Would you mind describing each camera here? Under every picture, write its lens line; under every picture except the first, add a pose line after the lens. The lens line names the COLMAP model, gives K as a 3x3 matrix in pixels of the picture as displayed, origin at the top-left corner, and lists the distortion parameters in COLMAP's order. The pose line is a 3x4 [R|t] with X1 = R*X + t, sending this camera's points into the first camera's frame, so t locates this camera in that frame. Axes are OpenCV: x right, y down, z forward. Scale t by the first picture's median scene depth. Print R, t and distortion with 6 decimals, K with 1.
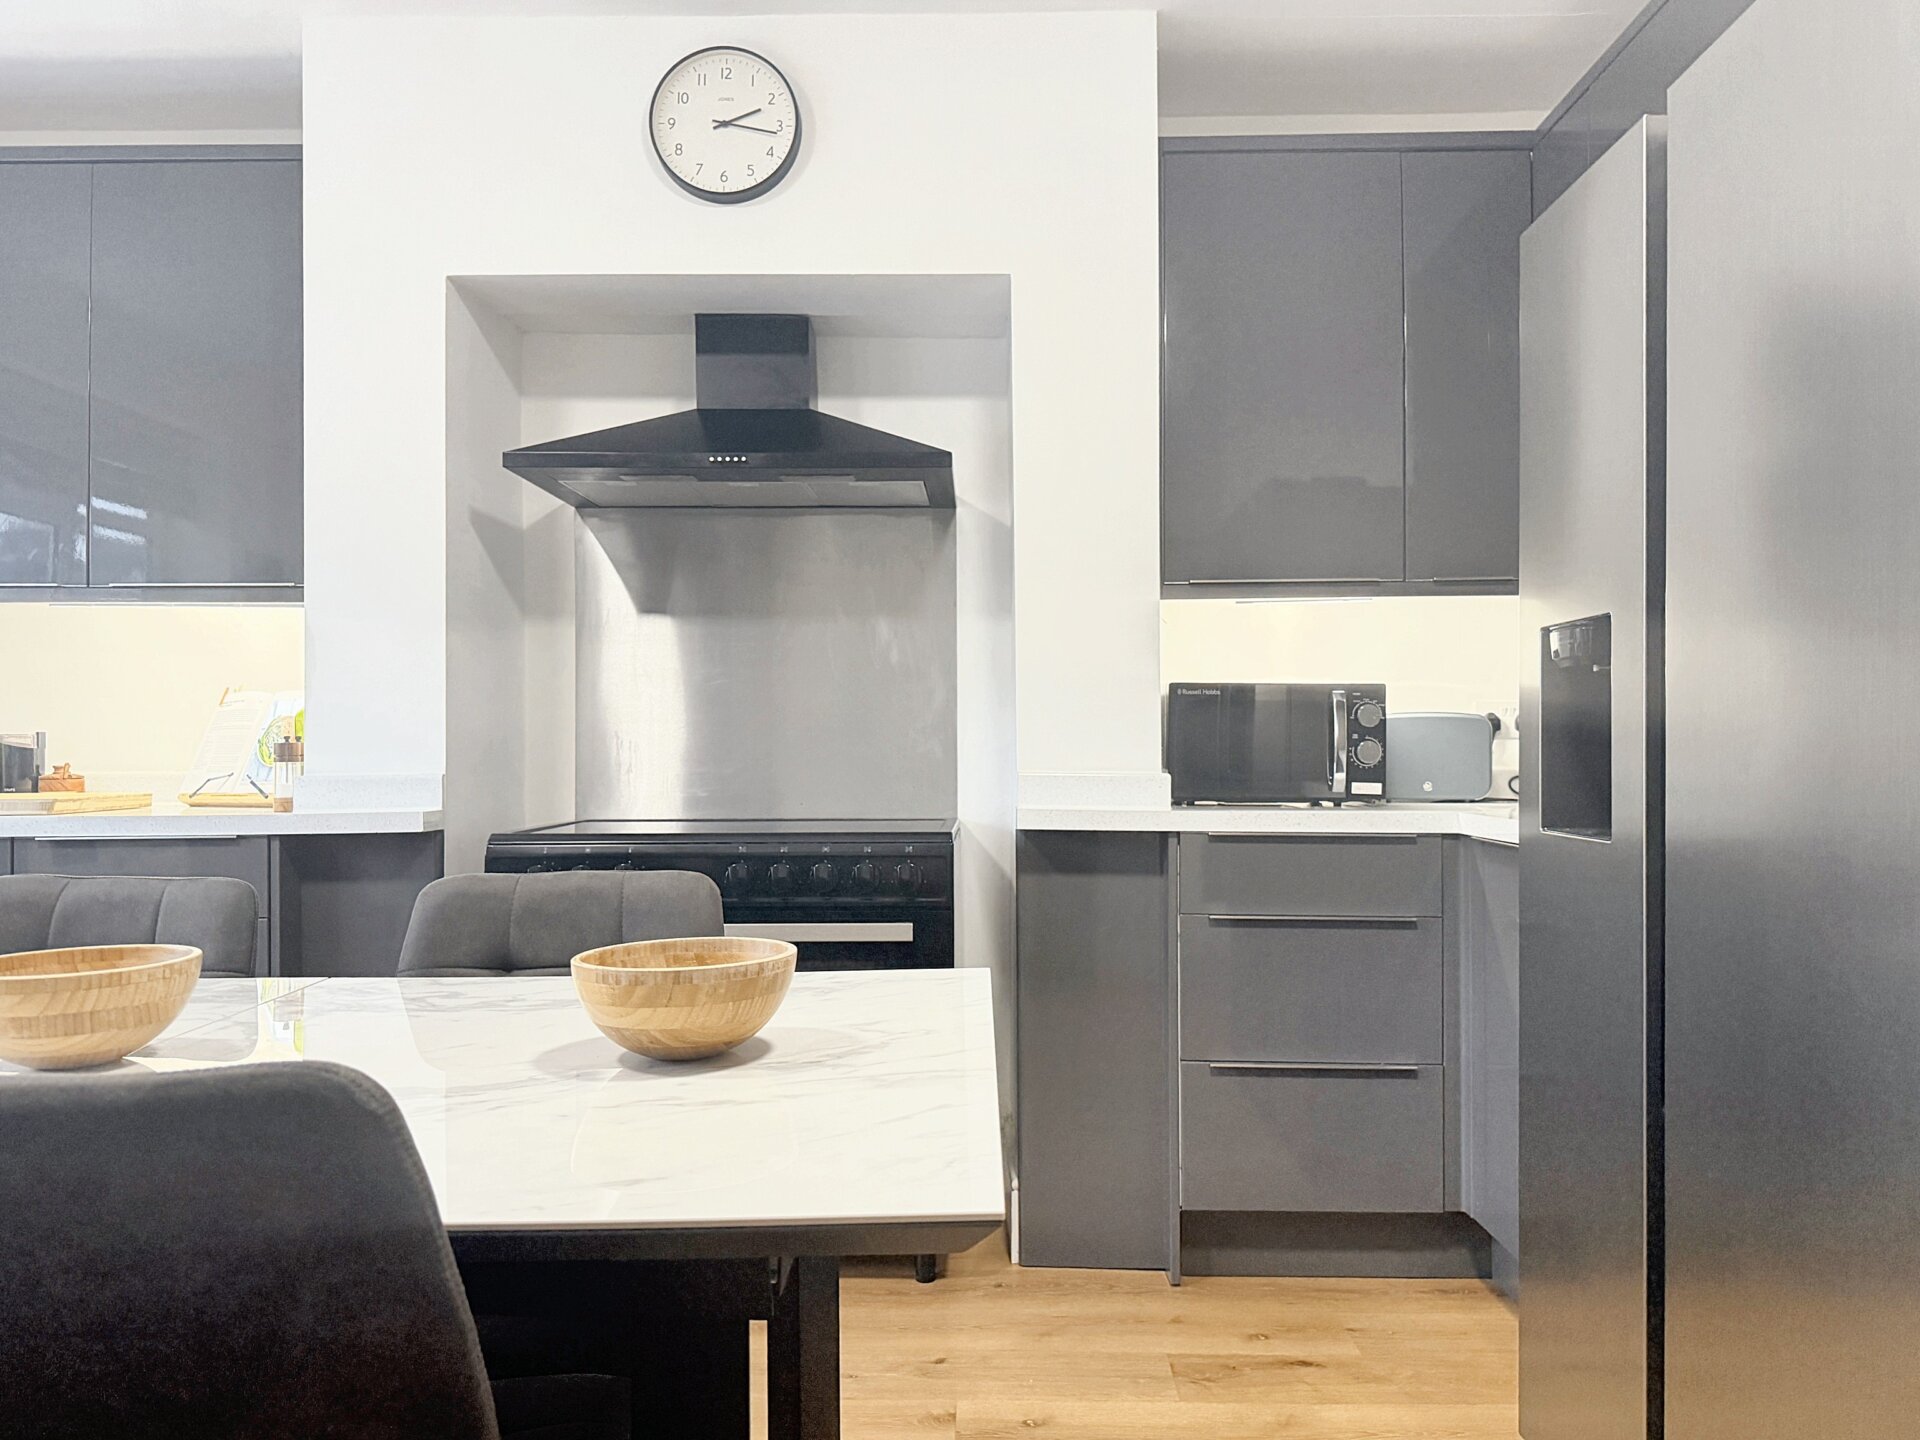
lens RADIAL K [[1409.3, 0, 962.0], [0, 1409.3, 750.0], [0, 0, 1]] dist [0.003278, -0.003428]
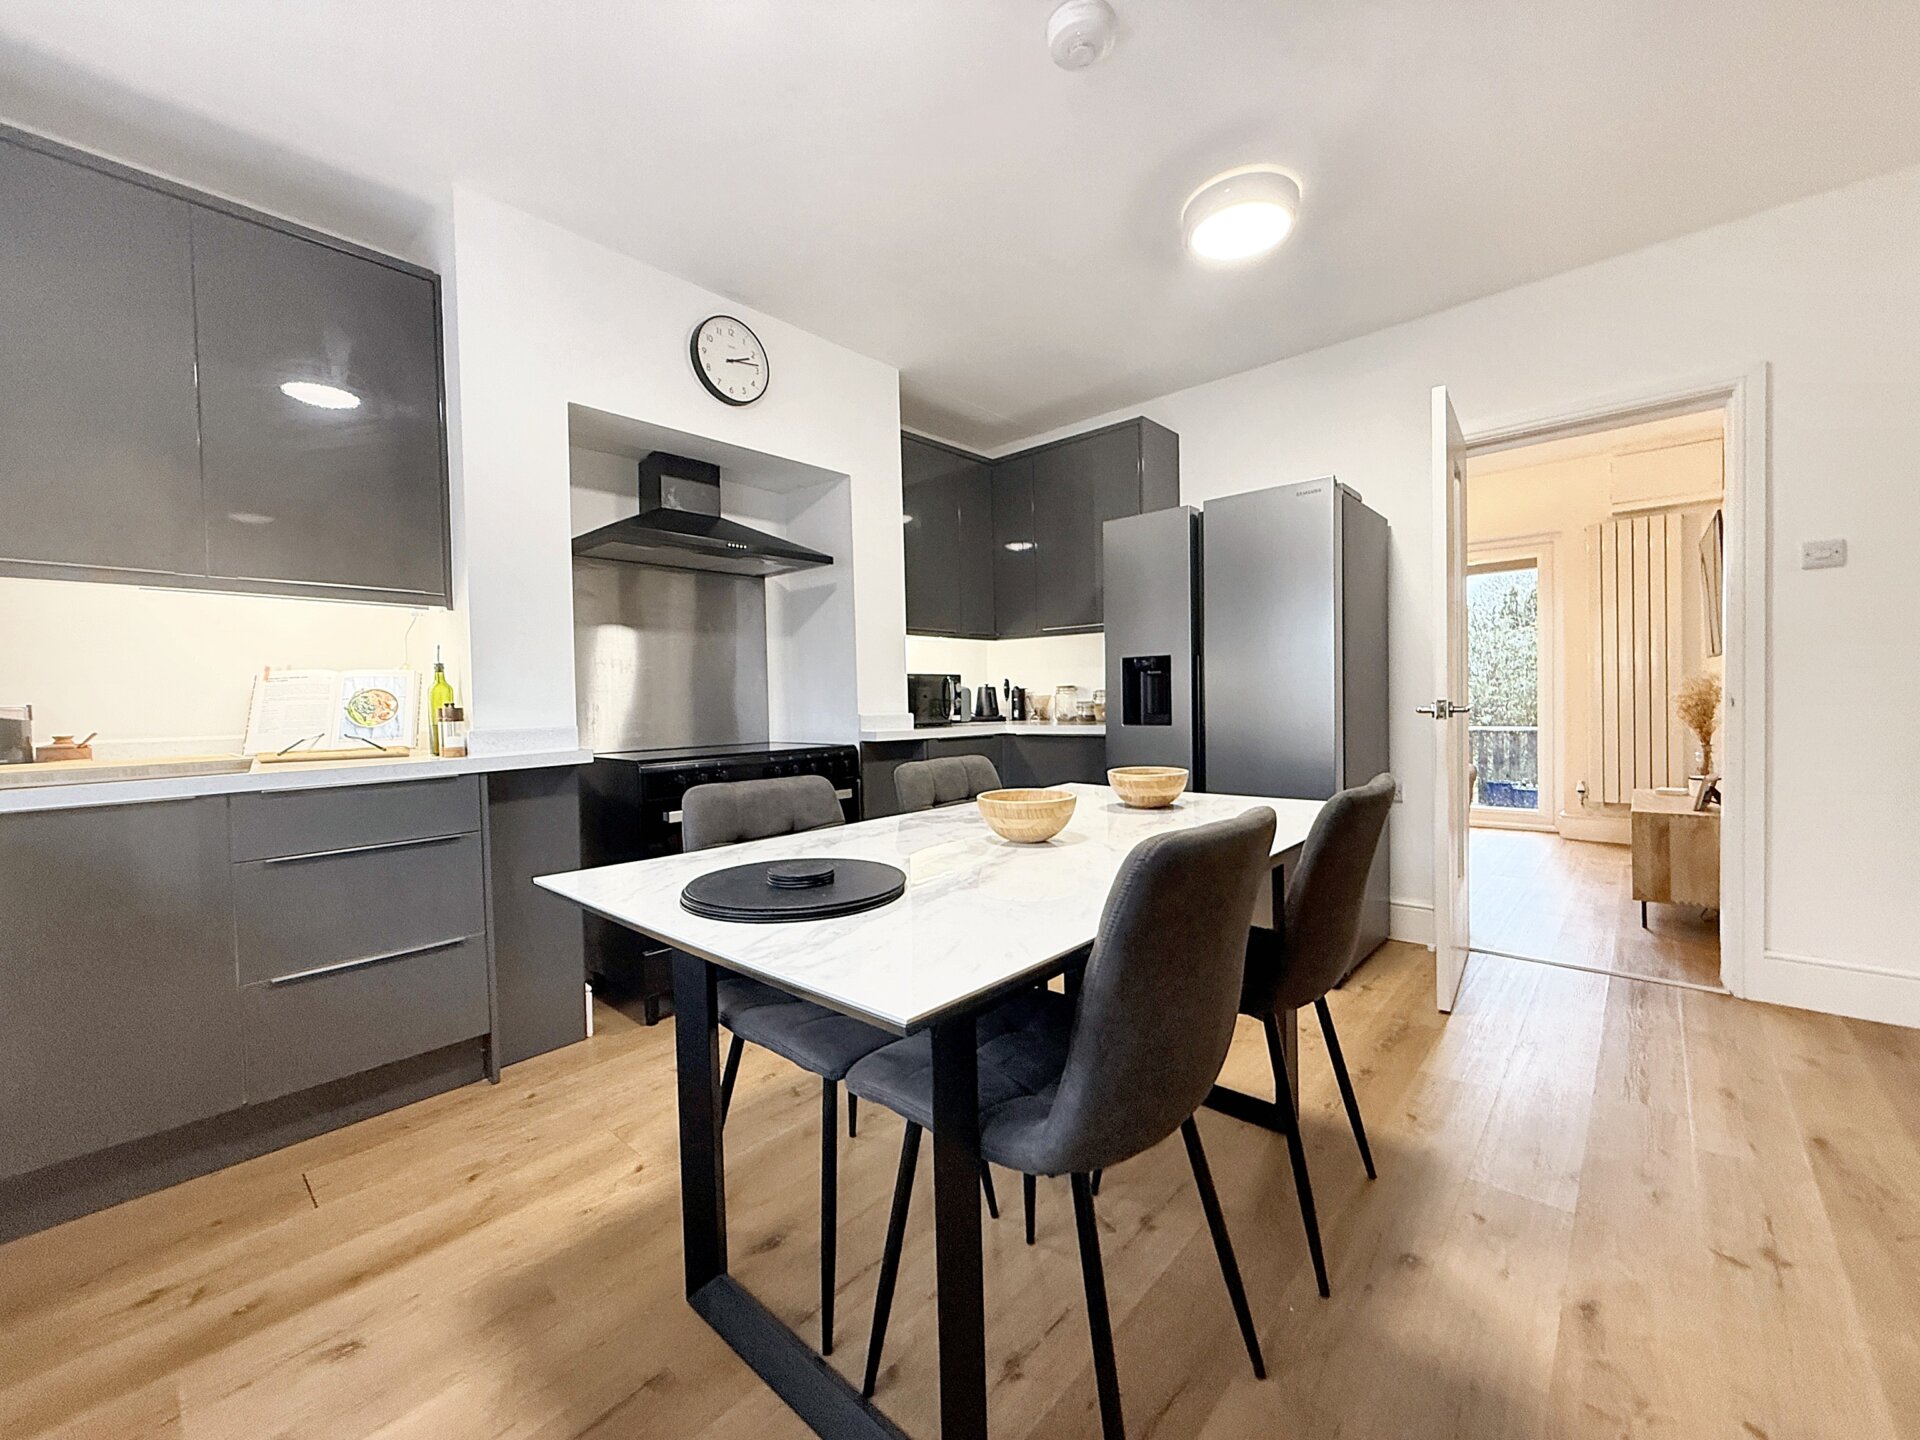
lens RADIAL K [[769.6, 0, 953.7], [0, 769.6, 718.6], [0, 0, 1]] dist [-0.000111, 0.000039]
pose [[0.667044, -0.030798, 0.744382, -0.720466], [0.022068, 0.999524, 0.021579, -0.000032], [-0.744692, 0.002033, 0.667406, 0.128512]]
